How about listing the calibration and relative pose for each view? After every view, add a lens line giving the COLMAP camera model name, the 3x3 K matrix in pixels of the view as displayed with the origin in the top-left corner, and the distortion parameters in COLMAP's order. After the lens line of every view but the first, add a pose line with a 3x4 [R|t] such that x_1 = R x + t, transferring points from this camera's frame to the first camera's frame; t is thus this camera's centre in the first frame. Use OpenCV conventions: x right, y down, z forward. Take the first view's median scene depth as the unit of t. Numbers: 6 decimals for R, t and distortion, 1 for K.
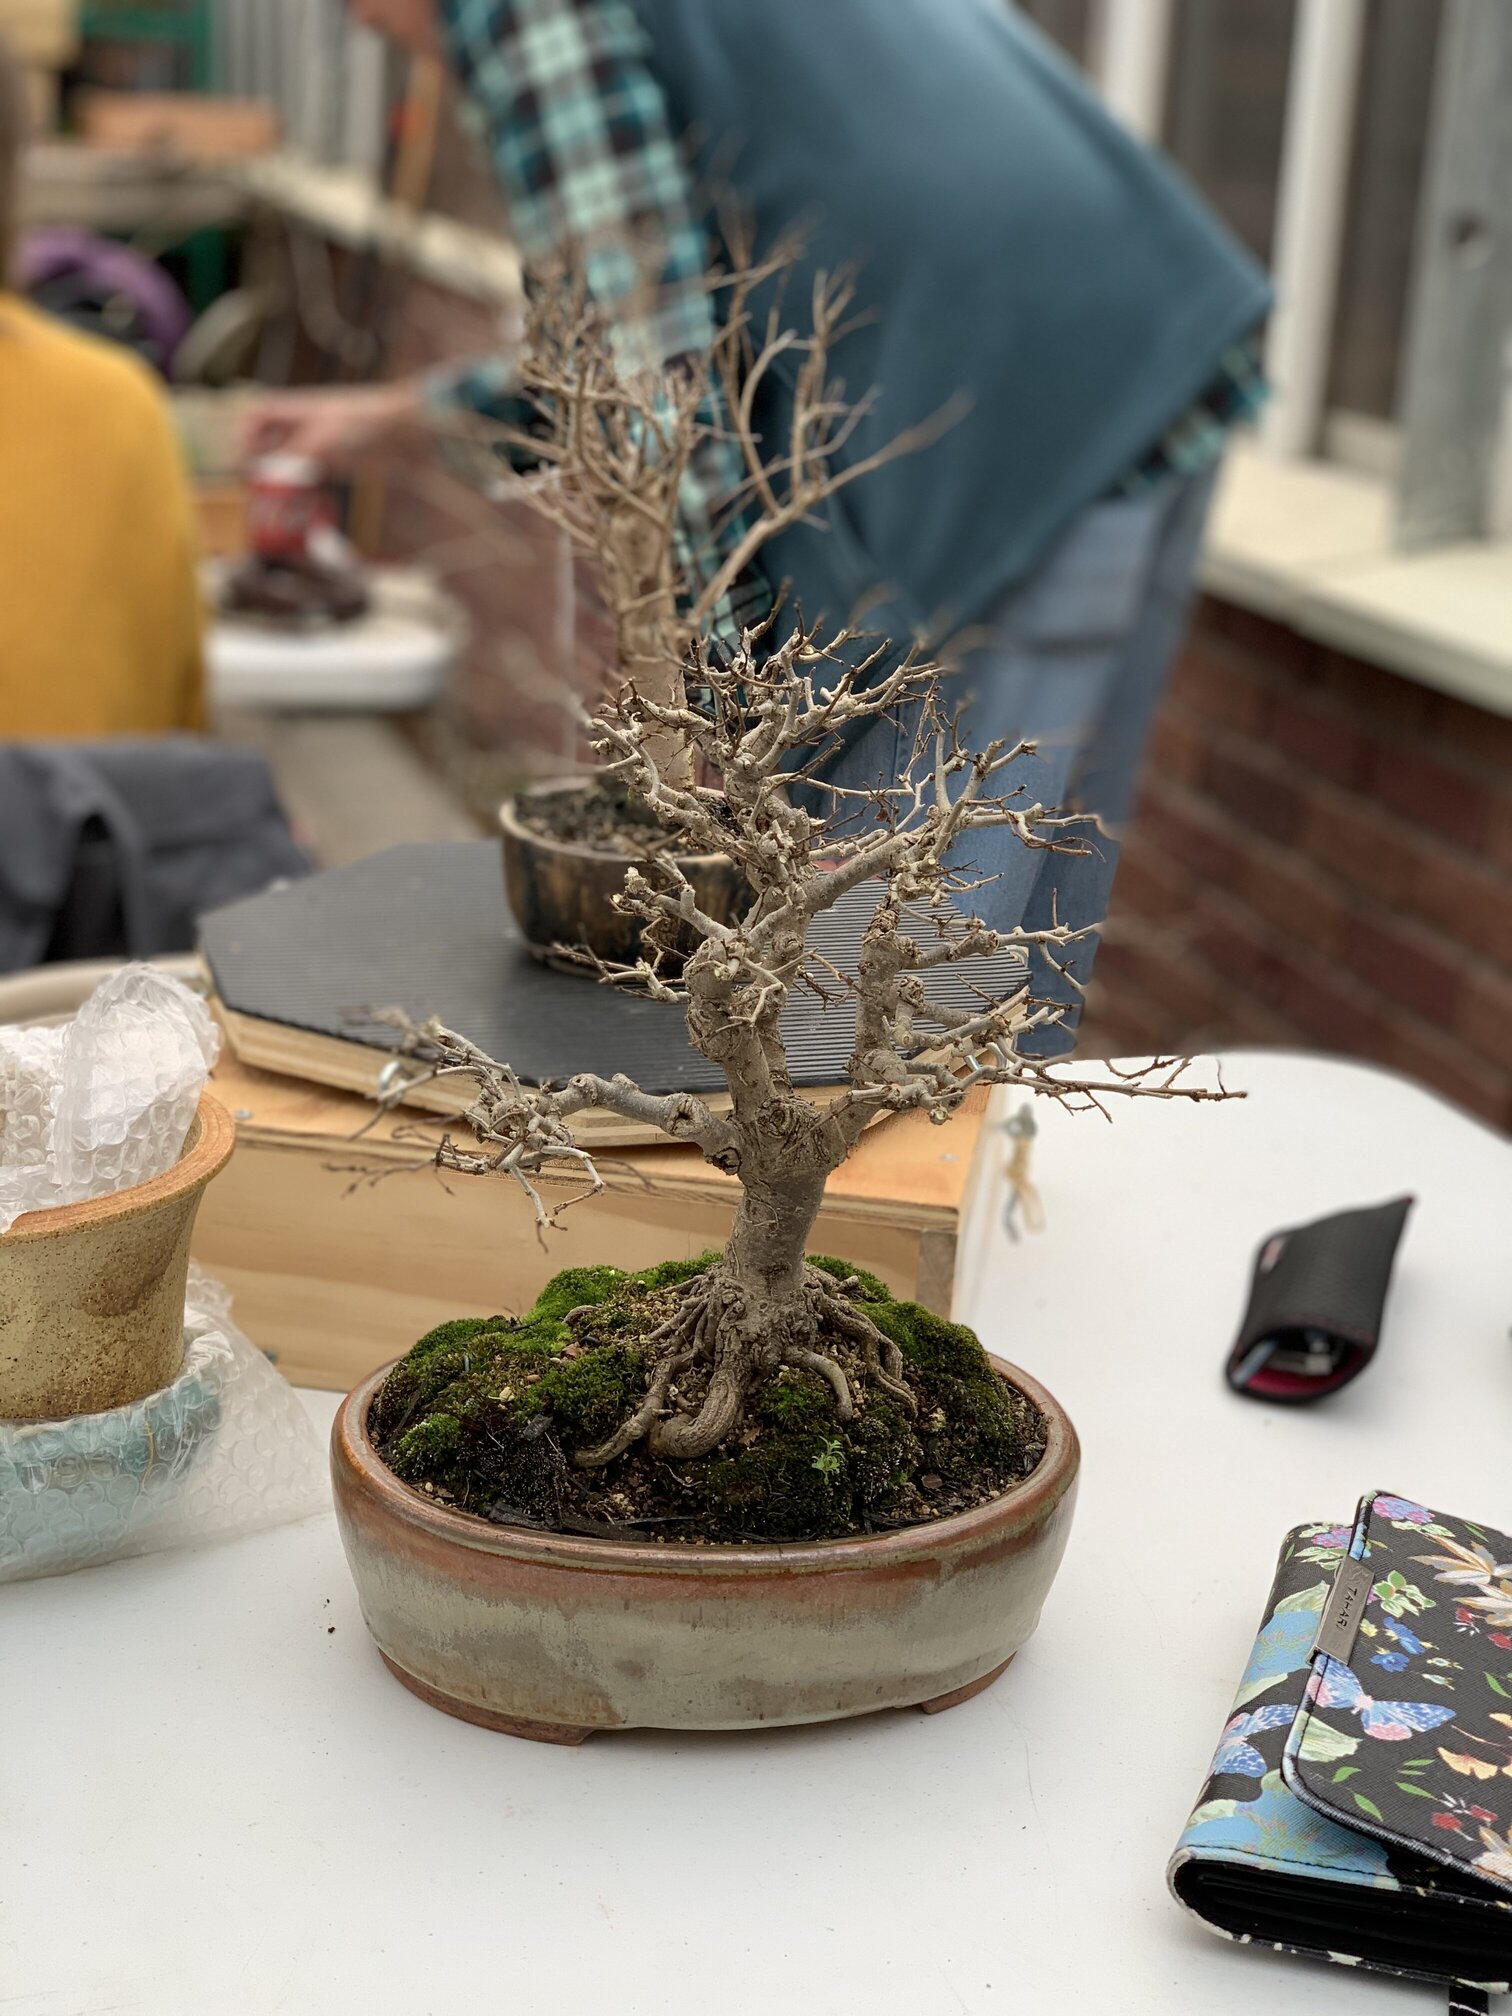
lens RADIAL K [[3042.9, 0, 759.8], [0, 3042.9, 1005.7], [0, 0, 1]] dist [-0.029415, 0.000000]
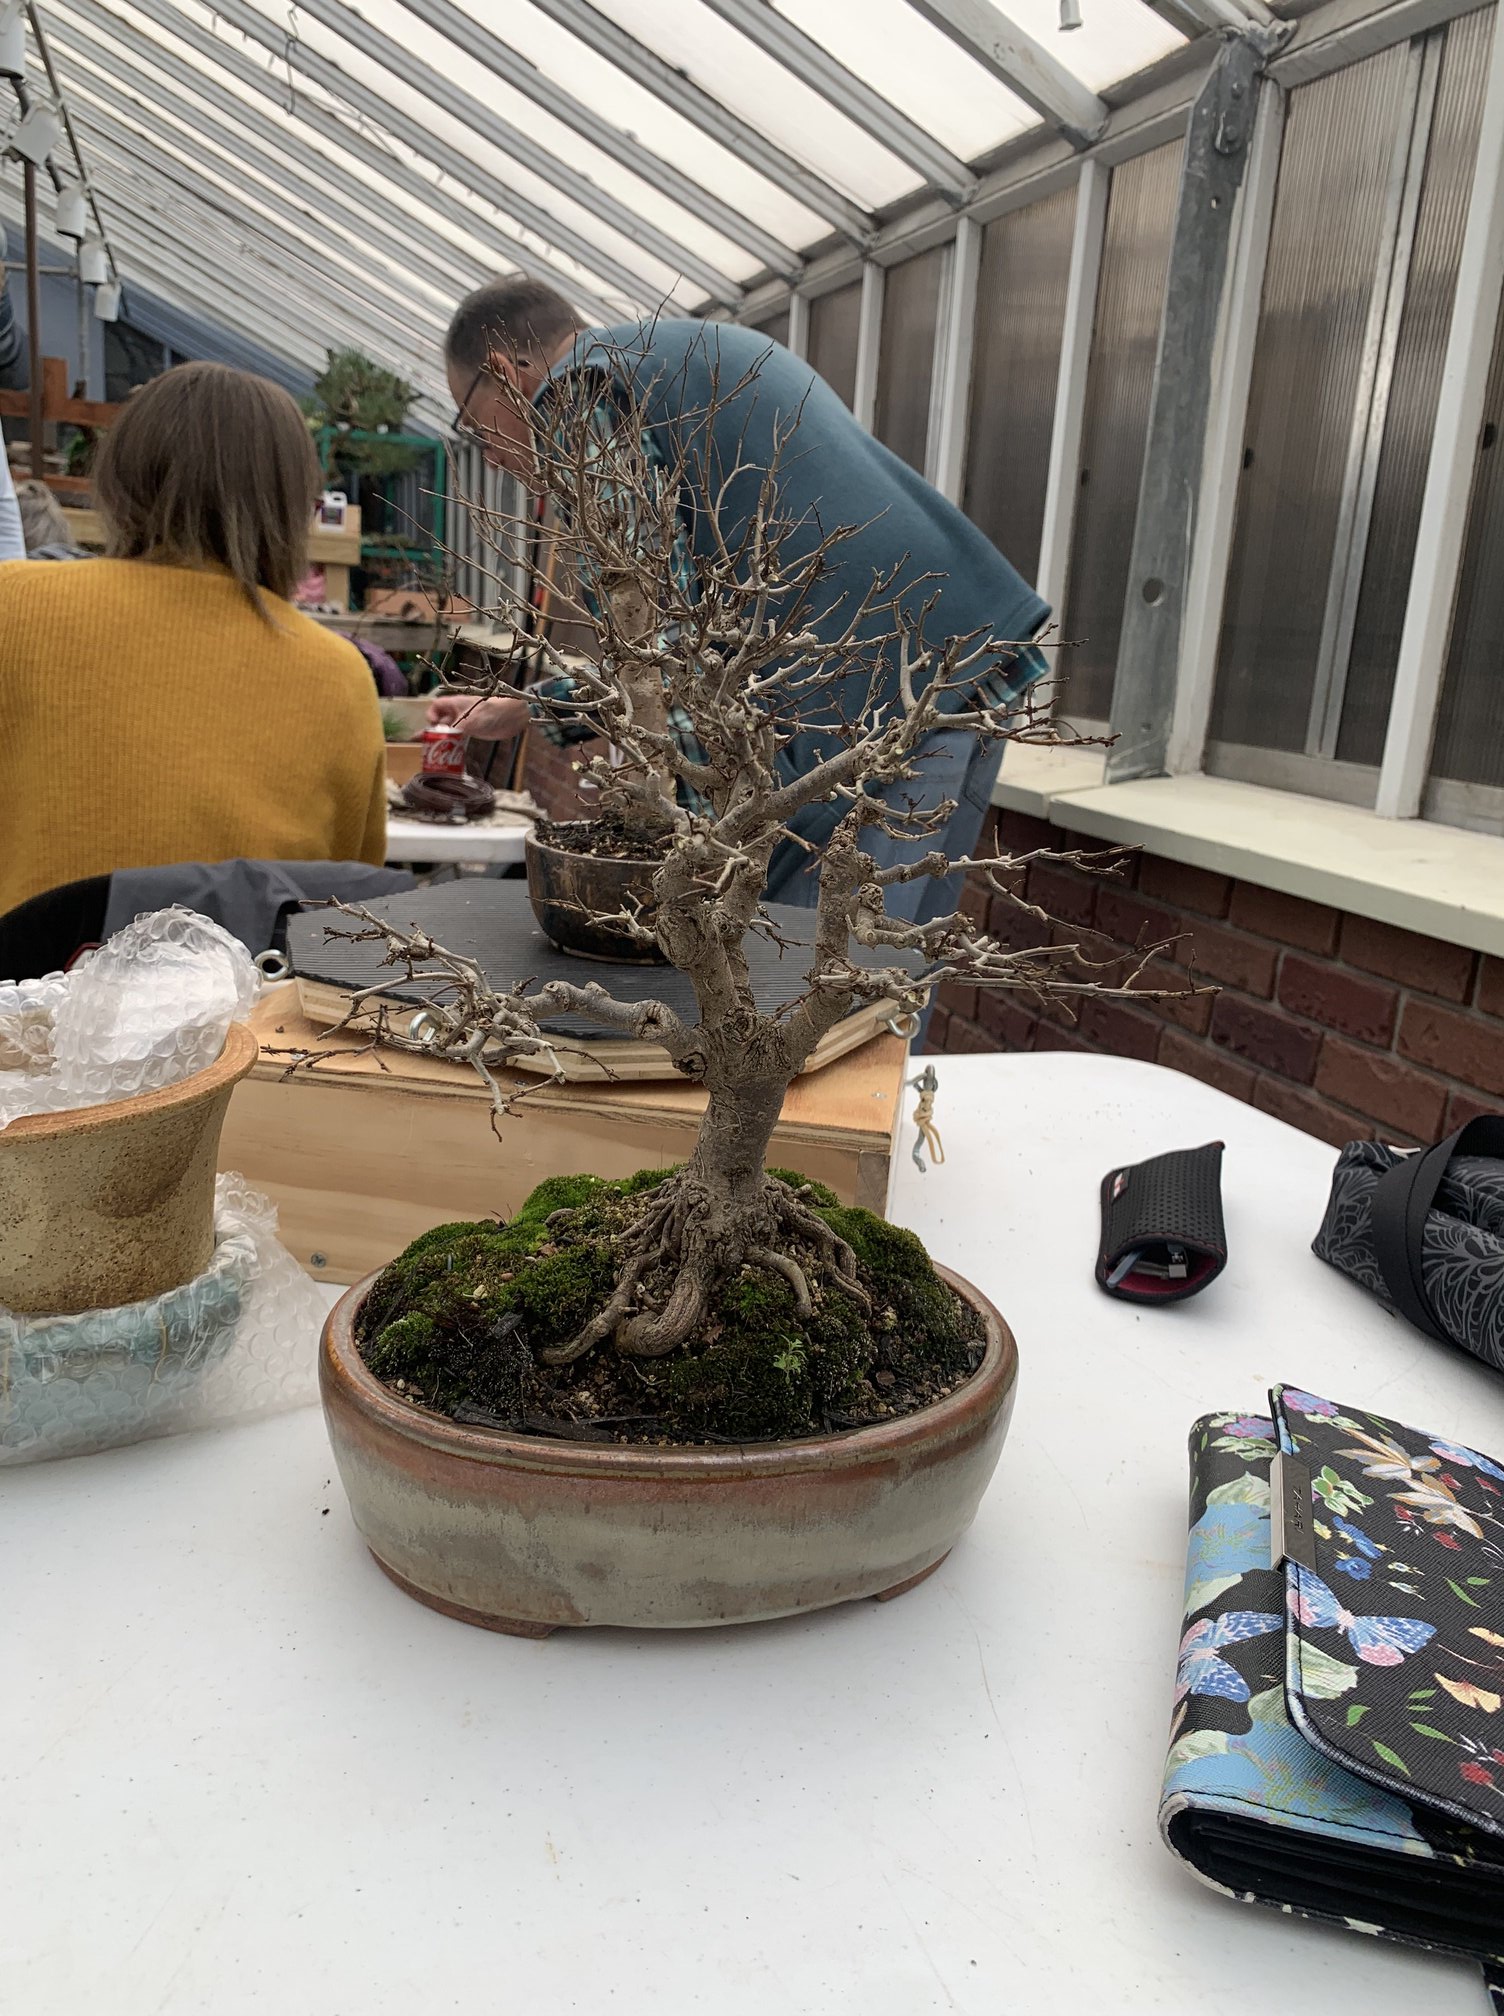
lens RADIAL K [[1510.3, 0, 746.1], [0, 1510.3, 971.3], [0, 0, 1]] dist [0.006734, -0.030854]
pose [[0.999877, 0.007121, 0.013964, -0.000031], [-0.005959, 0.996648, -0.081586, 0.059600], [-0.014498, 0.081493, 0.996568, 0.470614]]
